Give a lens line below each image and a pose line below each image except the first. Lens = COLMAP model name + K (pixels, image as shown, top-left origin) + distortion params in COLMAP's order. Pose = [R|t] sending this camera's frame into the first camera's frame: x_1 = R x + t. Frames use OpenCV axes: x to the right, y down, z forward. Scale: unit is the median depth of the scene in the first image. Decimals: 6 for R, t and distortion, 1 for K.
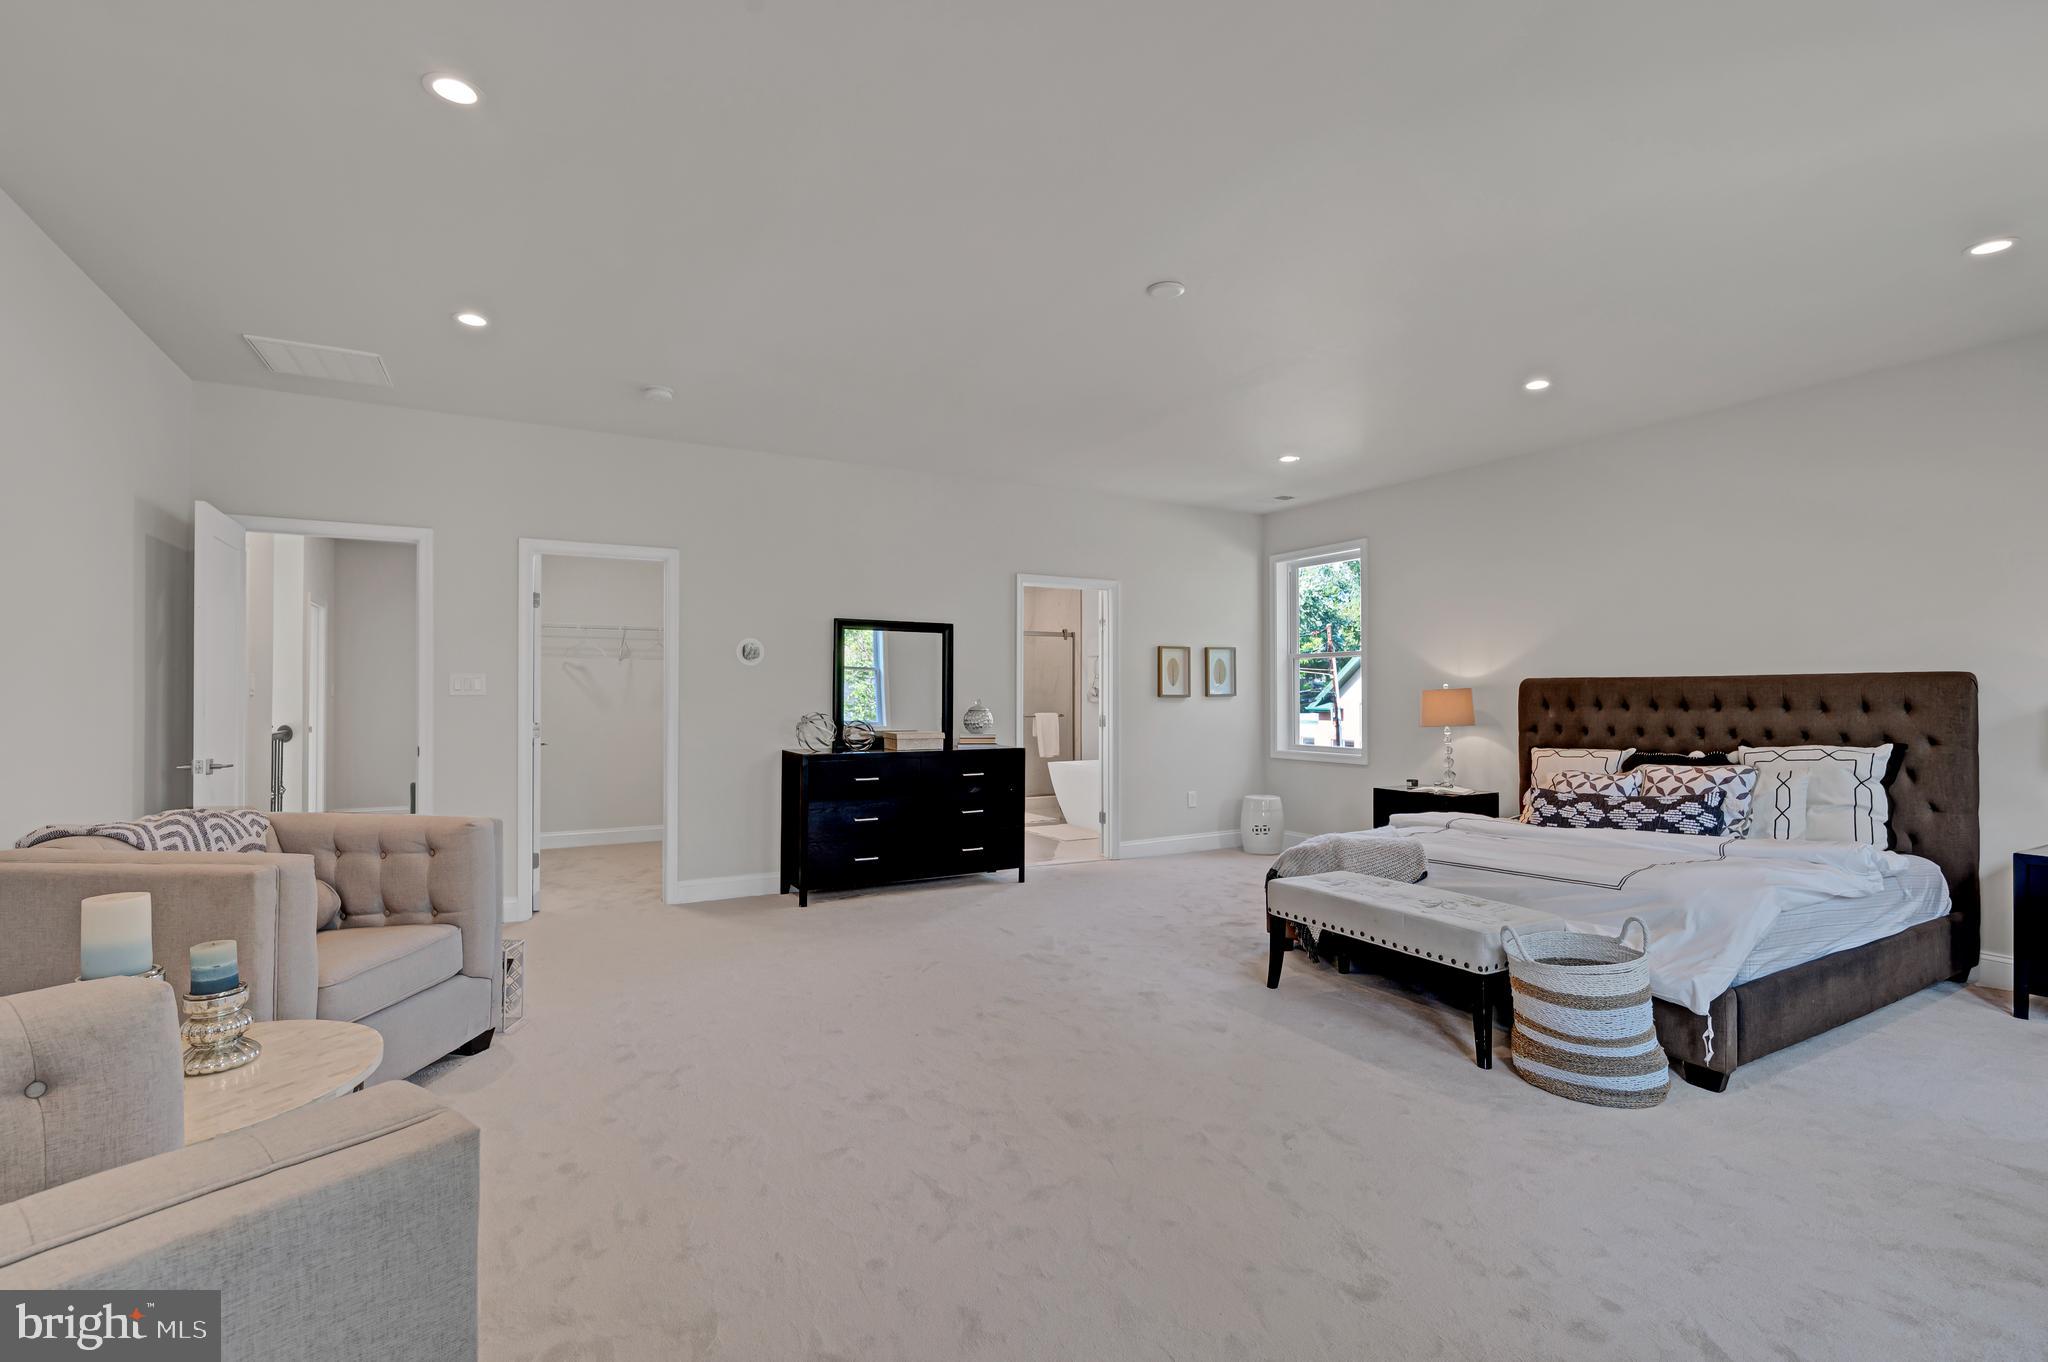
lens RADIAL K [[947.7, 0, 1024.0], [0, 947.7, 681.0], [0, 0, 1]] dist [0.000473, 0.000612]
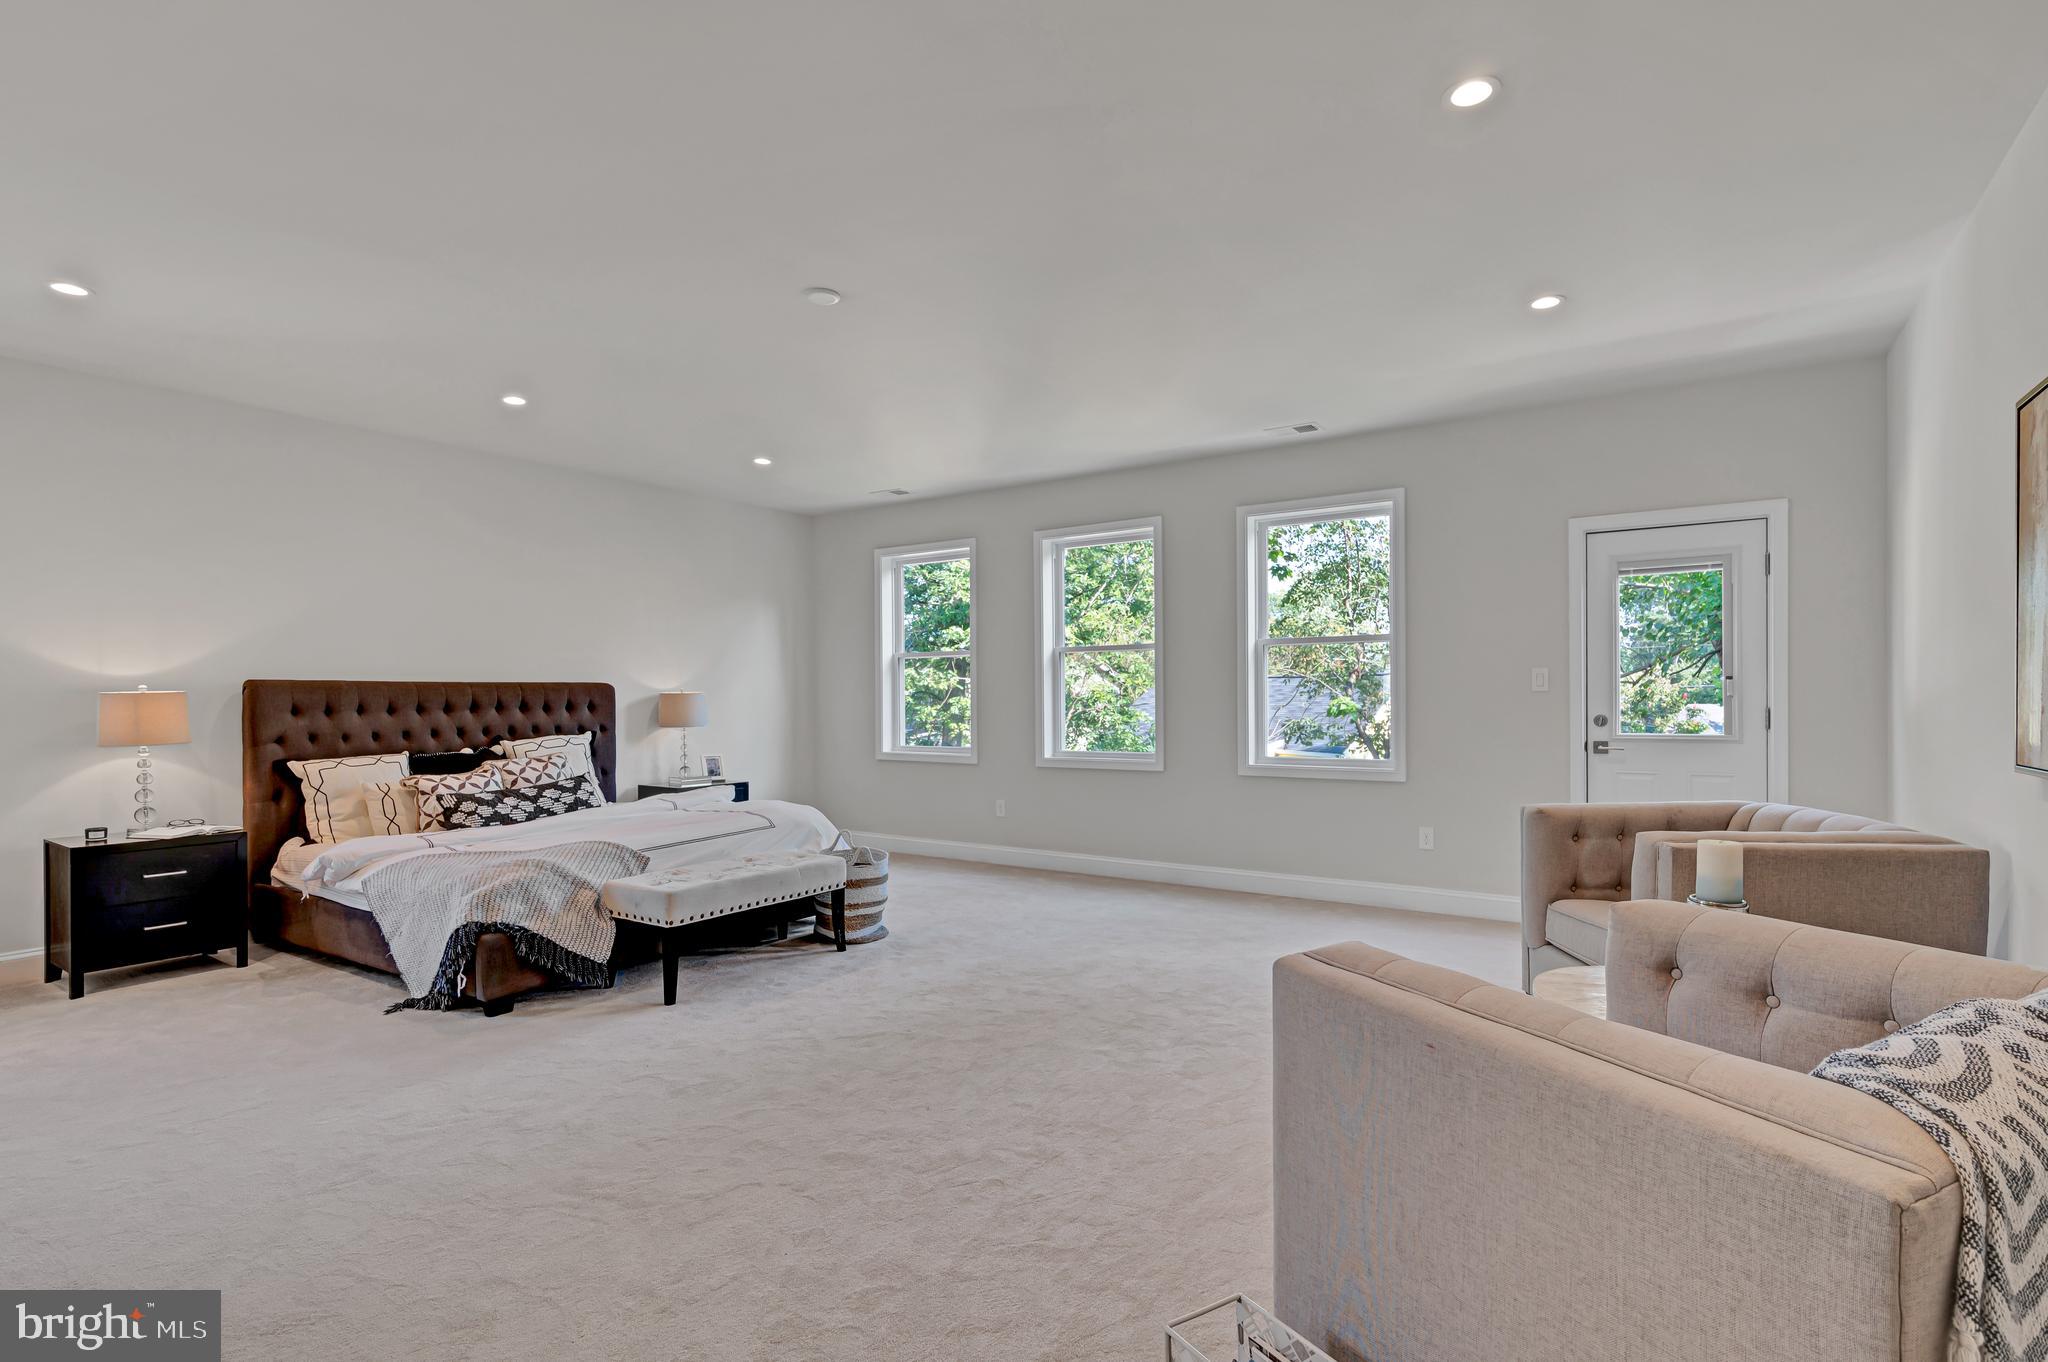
lens RADIAL K [[963.7, 0, 1026.6], [0, 963.7, 686.0], [0, 0, 1]] dist [-0.000823, -0.000234]
pose [[-0.457660, 0.019005, 0.888924, -0.656112], [0.000372, 0.999776, -0.021184, 0.025151], [-0.889127, -0.009364, -0.457564, 0.981354]]
